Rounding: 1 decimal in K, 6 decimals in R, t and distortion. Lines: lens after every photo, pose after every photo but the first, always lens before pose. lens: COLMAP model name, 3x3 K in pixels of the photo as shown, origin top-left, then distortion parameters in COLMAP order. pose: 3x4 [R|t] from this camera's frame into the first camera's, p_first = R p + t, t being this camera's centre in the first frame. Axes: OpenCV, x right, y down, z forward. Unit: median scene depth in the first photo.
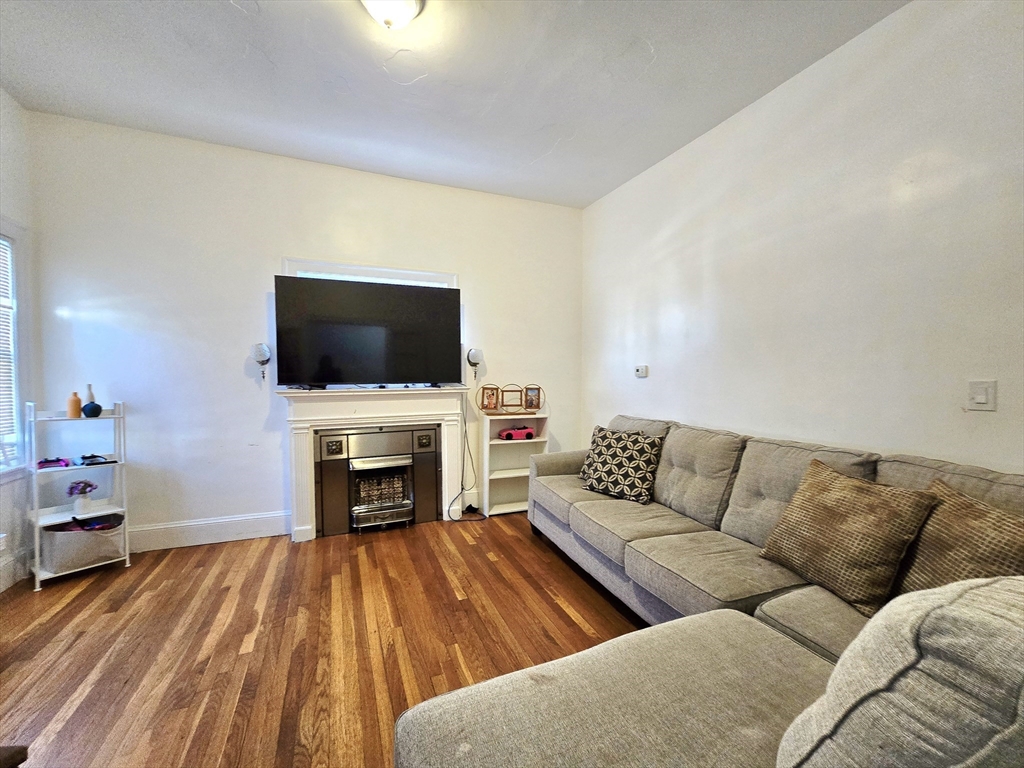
lens RADIAL K [[419.3, 0, 509.4], [0, 419.3, 383.9], [0, 0, 1]] dist [-0.007131, 0.001438]
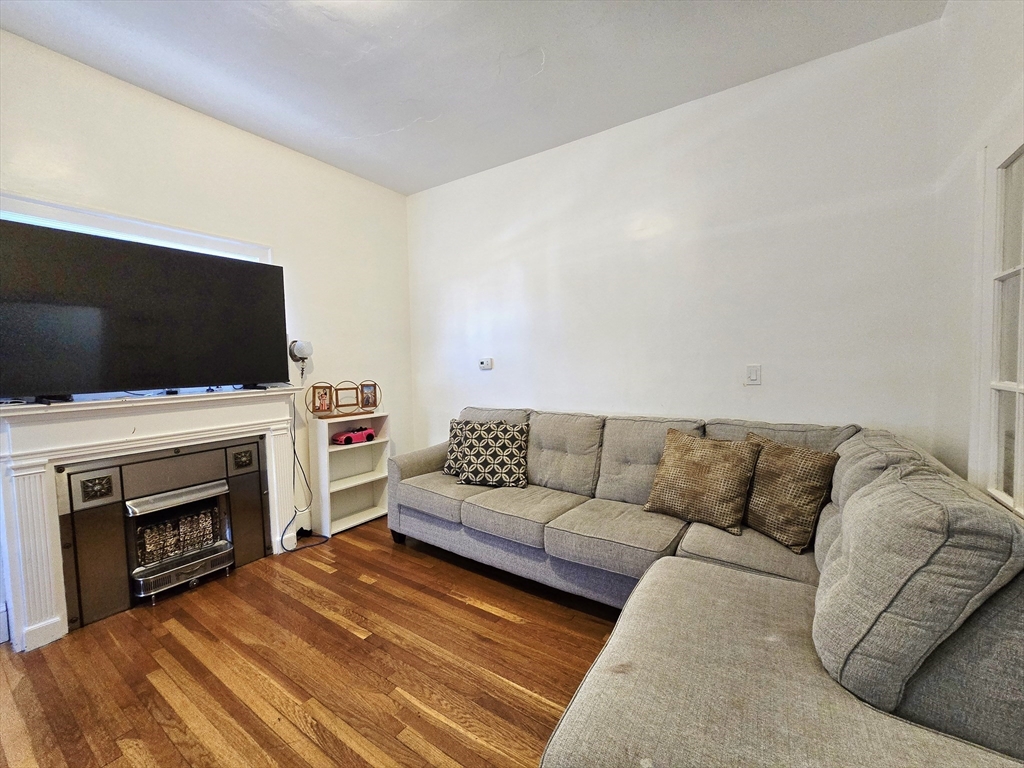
lens RADIAL K [[419.3, 0, 507.1], [0, 419.3, 381.2], [0, 0, 1]] dist [-0.007131, 0.001438]
pose [[0.841810, -0.042628, 0.538088, -0.275655], [0.036273, 0.999091, 0.022403, -0.010106], [-0.538554, 0.000659, 0.842591, 0.119368]]
